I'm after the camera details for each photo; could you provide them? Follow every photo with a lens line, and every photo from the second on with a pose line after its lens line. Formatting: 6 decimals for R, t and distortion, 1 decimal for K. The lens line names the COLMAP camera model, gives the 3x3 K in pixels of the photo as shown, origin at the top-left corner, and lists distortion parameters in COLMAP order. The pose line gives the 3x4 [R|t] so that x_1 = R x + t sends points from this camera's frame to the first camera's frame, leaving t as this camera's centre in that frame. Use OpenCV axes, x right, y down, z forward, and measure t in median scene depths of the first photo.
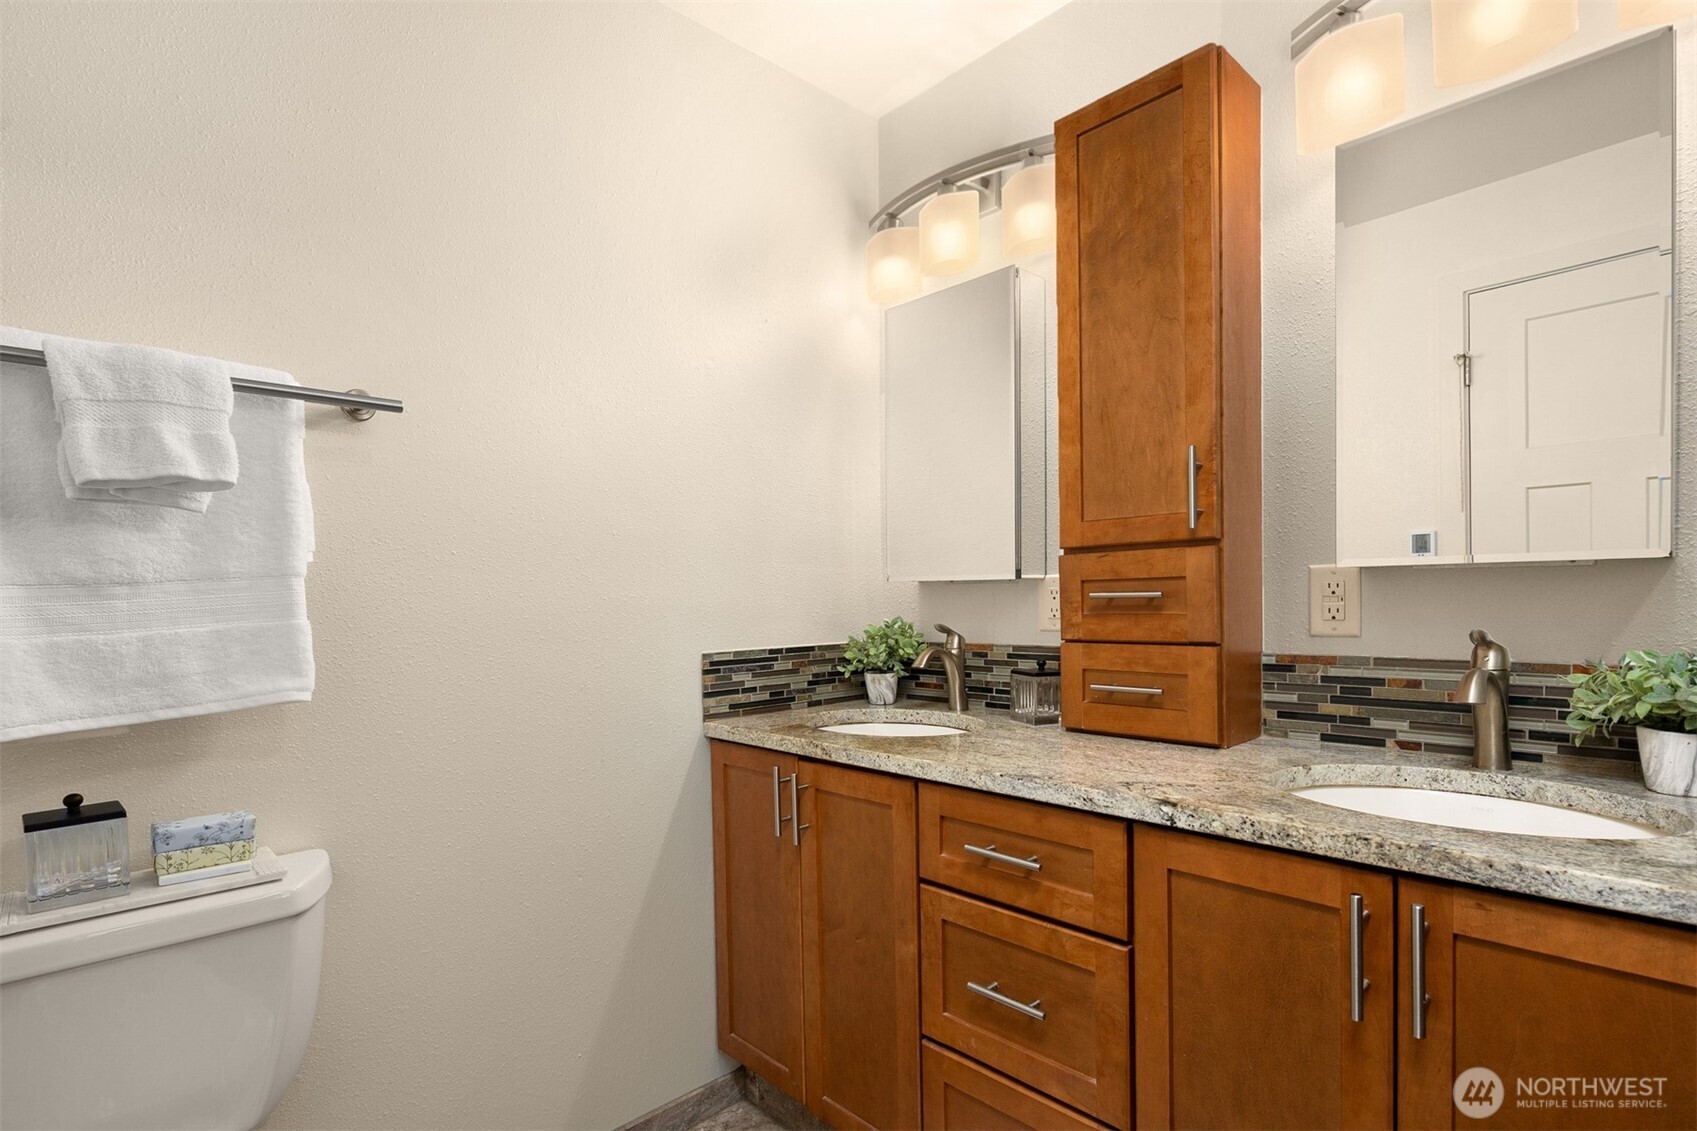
lens RADIAL K [[838.0, 0, 847.3], [0, 838.0, 613.4], [0, 0, 1]] dist [-0.002763, -0.000549]
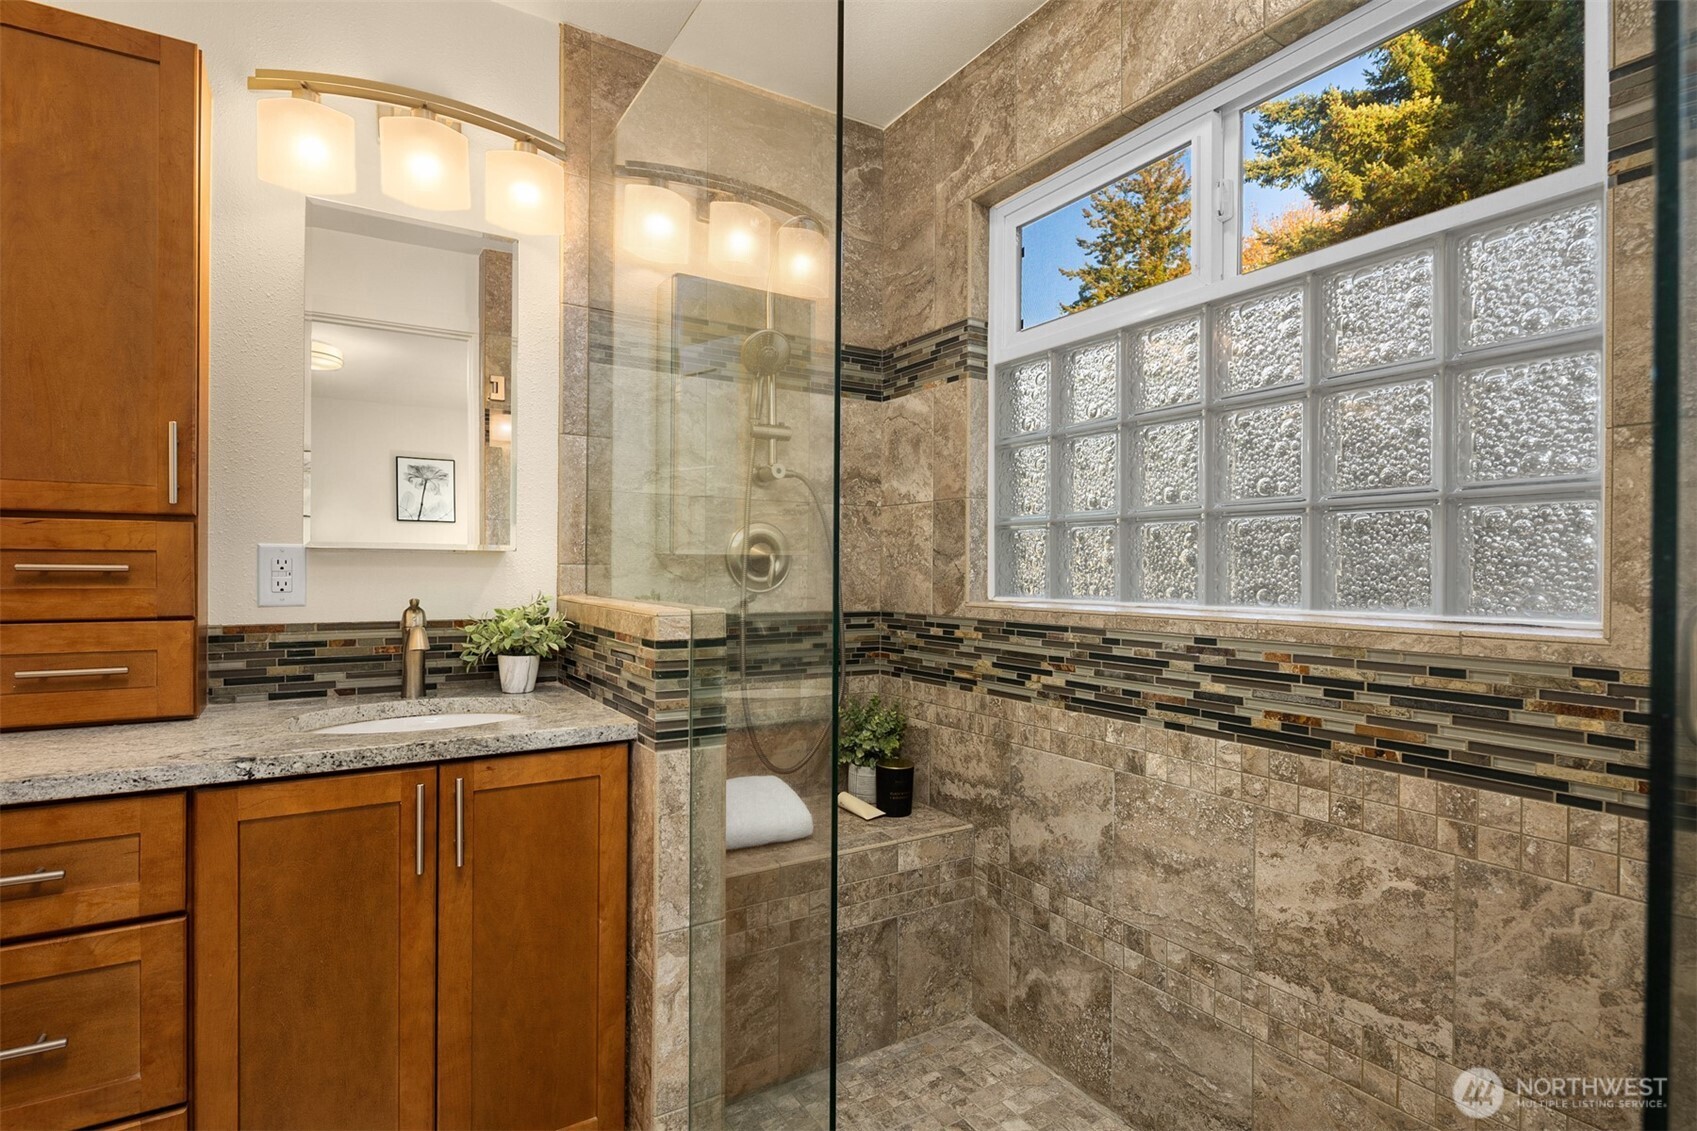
lens RADIAL K [[839.8, 0, 848.5], [0, 839.8, 565.5], [0, 0, 1]] dist [0.000111, -0.000045]
pose [[0.185926, 0.025493, 0.982233, -0.482197], [0.007498, 0.999597, -0.027363, 0.007955], [-0.982535, 0.012452, 0.185660, 0.015663]]
